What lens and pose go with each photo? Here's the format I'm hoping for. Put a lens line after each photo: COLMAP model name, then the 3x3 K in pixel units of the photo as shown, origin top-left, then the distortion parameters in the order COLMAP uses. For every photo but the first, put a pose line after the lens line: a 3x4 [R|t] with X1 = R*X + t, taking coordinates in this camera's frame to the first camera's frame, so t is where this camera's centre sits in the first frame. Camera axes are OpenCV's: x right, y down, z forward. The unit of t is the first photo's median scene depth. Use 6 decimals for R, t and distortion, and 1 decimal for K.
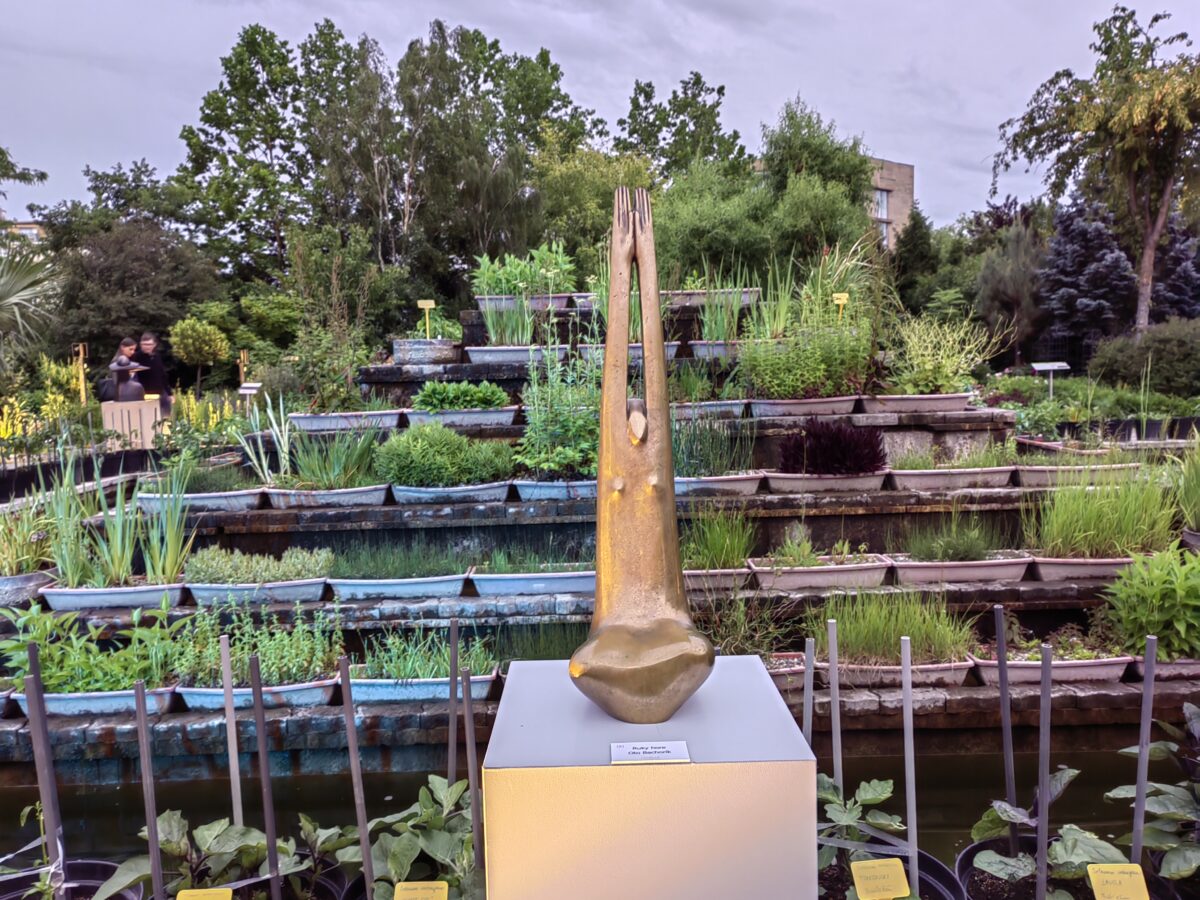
lens RADIAL K [[954.2, 0, 600.0], [0, 954.2, 450.0], [0, 0, 1]] dist [0.031858, 0.005364]
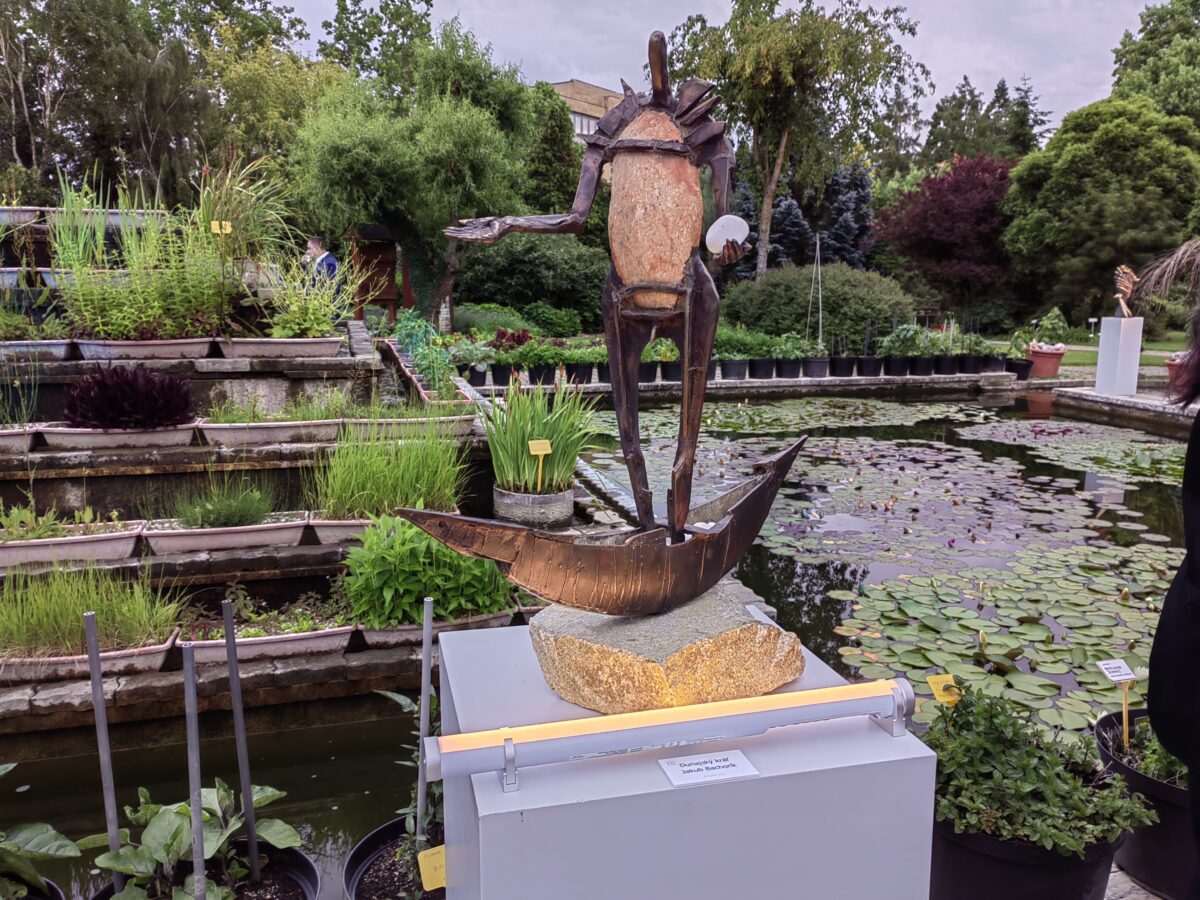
lens RADIAL K [[954.2, 0, 600.0], [0, 954.2, 450.0], [0, 0, 1]] dist [0.031858, 0.005364]
pose [[0.965409, -0.011676, 0.260480, 0.391383], [-0.007606, 0.997311, 0.072894, -0.020394], [-0.260630, -0.072353, 0.962724, 0.031922]]
